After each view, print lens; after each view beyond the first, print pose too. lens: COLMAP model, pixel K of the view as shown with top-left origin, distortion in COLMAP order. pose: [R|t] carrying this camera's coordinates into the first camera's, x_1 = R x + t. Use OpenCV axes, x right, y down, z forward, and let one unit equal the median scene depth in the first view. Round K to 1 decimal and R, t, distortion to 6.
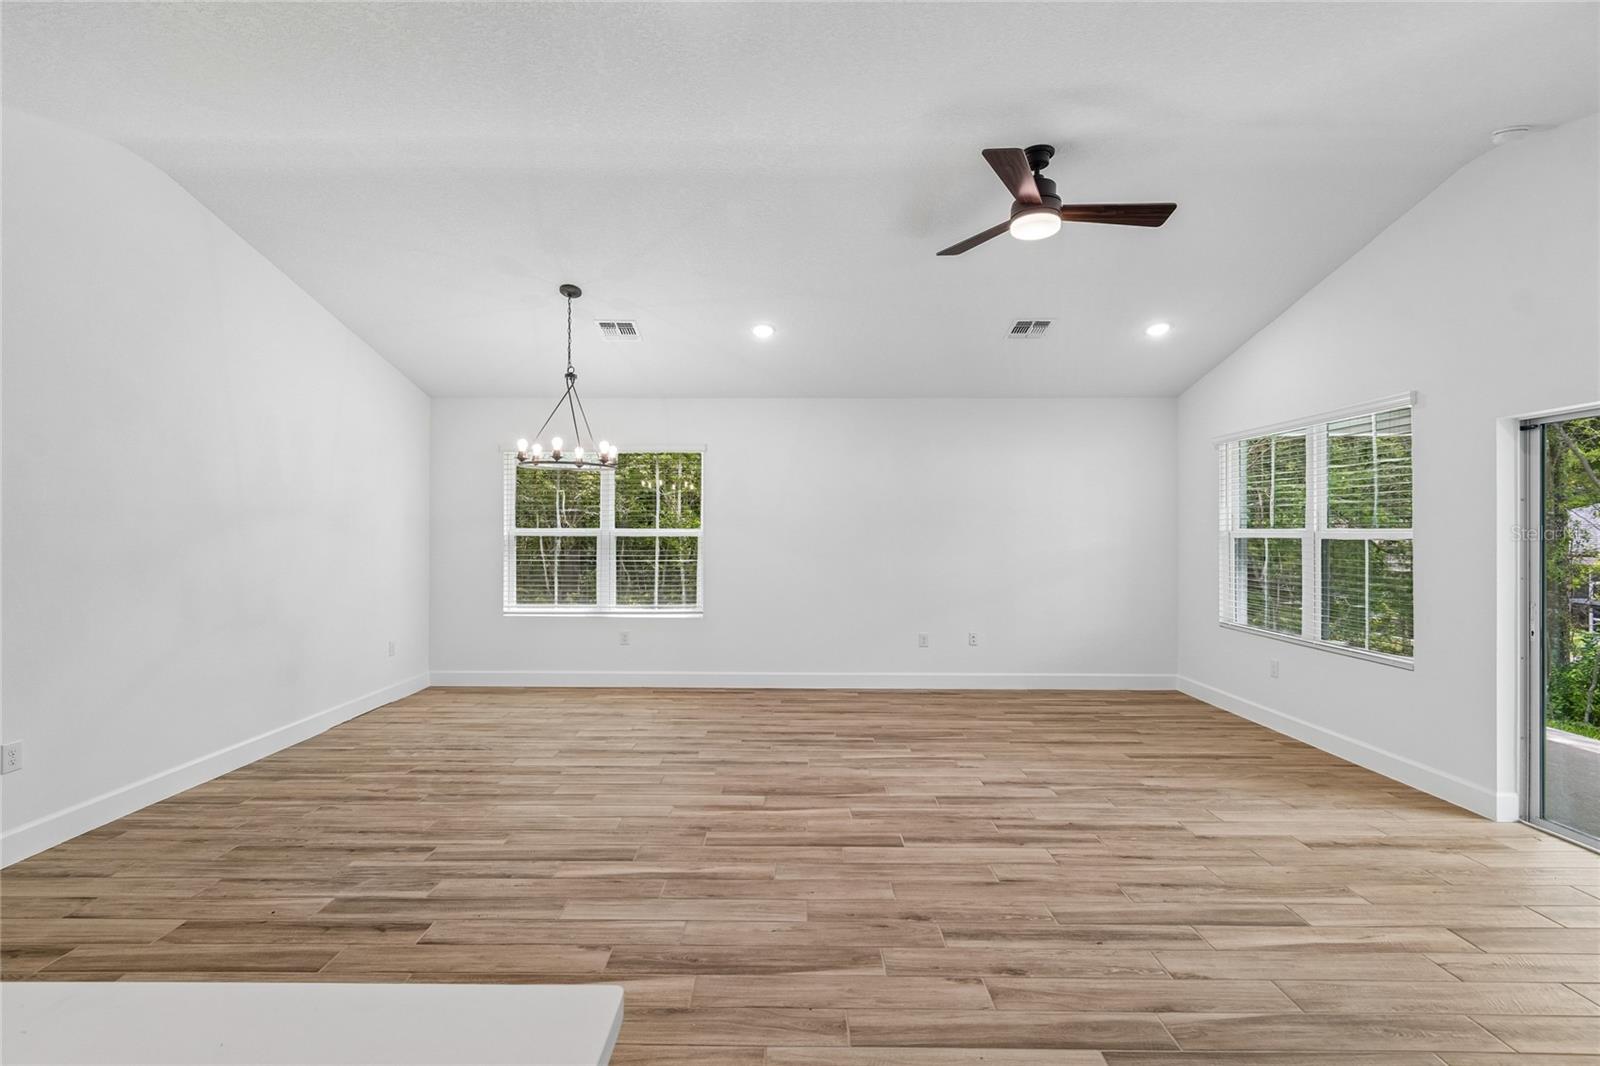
lens RADIAL K [[732.1, 0, 795.5], [0, 732.1, 529.3], [0, 0, 1]] dist [0.003613, -0.000192]
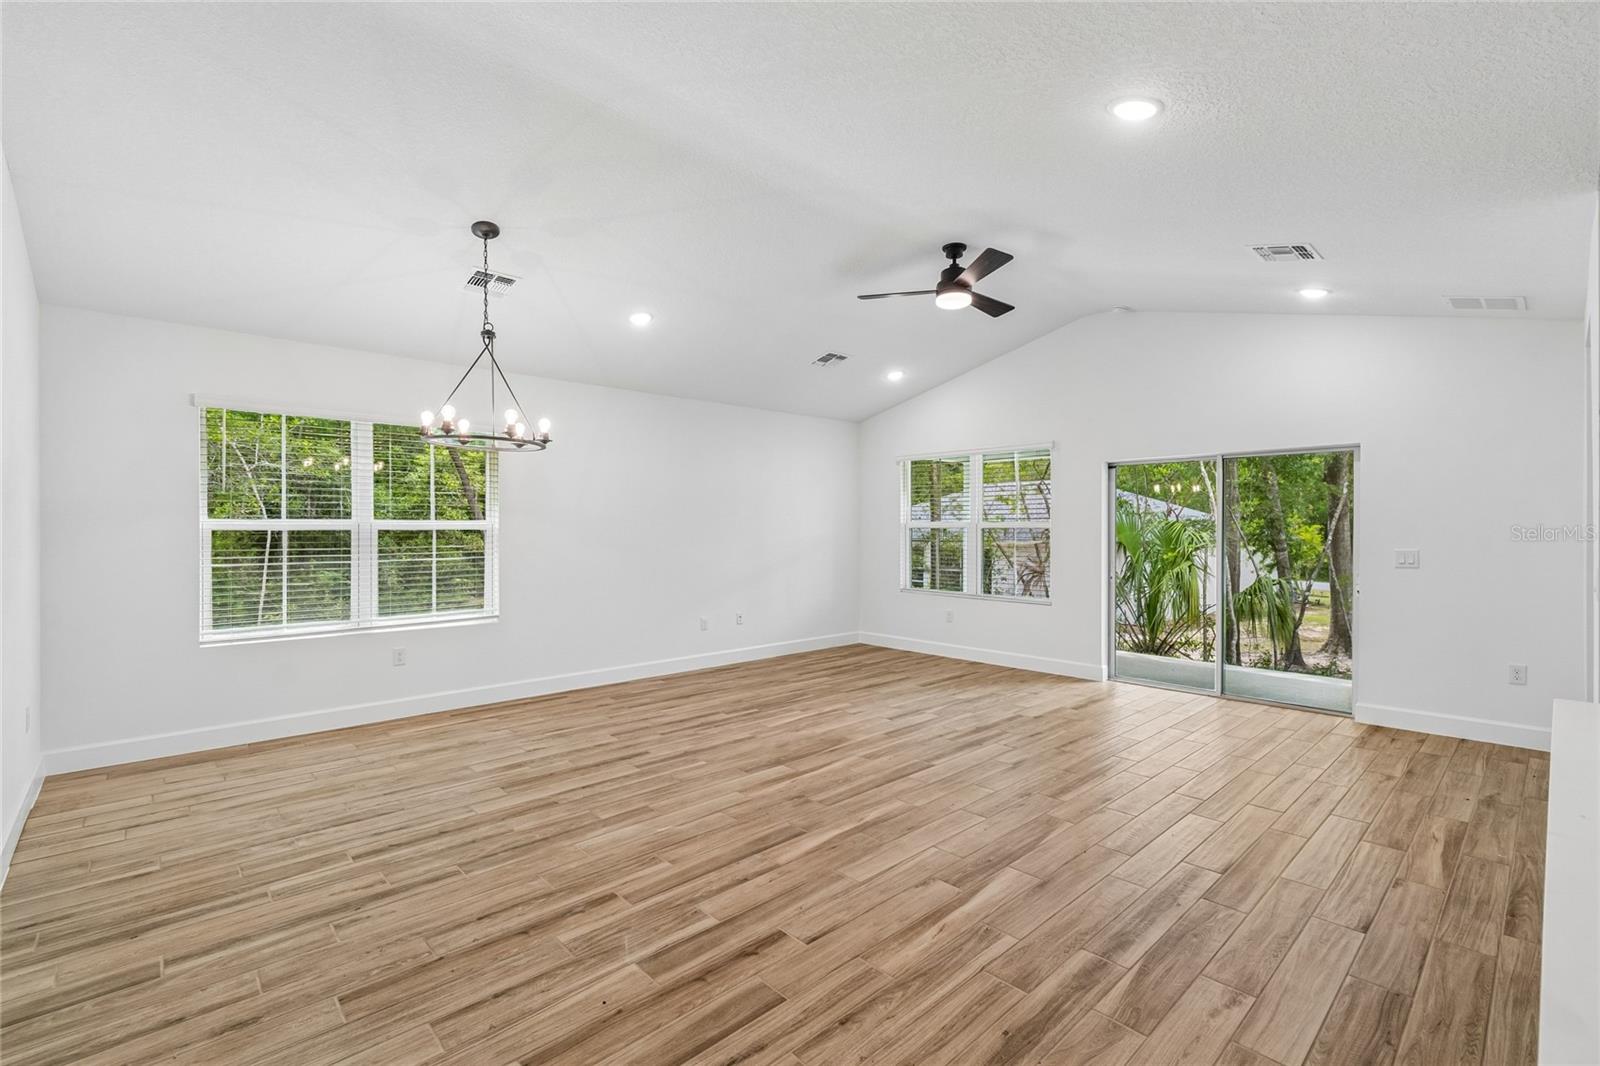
lens RADIAL K [[732.1, 0, 794.2], [0, 732.1, 533.0], [0, 0, 1]] dist [0.003613, -0.000192]
pose [[0.716442, -0.008842, 0.697591, -0.726992], [-0.001045, 0.999905, 0.013747, 0.002685], [-0.697646, -0.010578, 0.716364, 0.192761]]
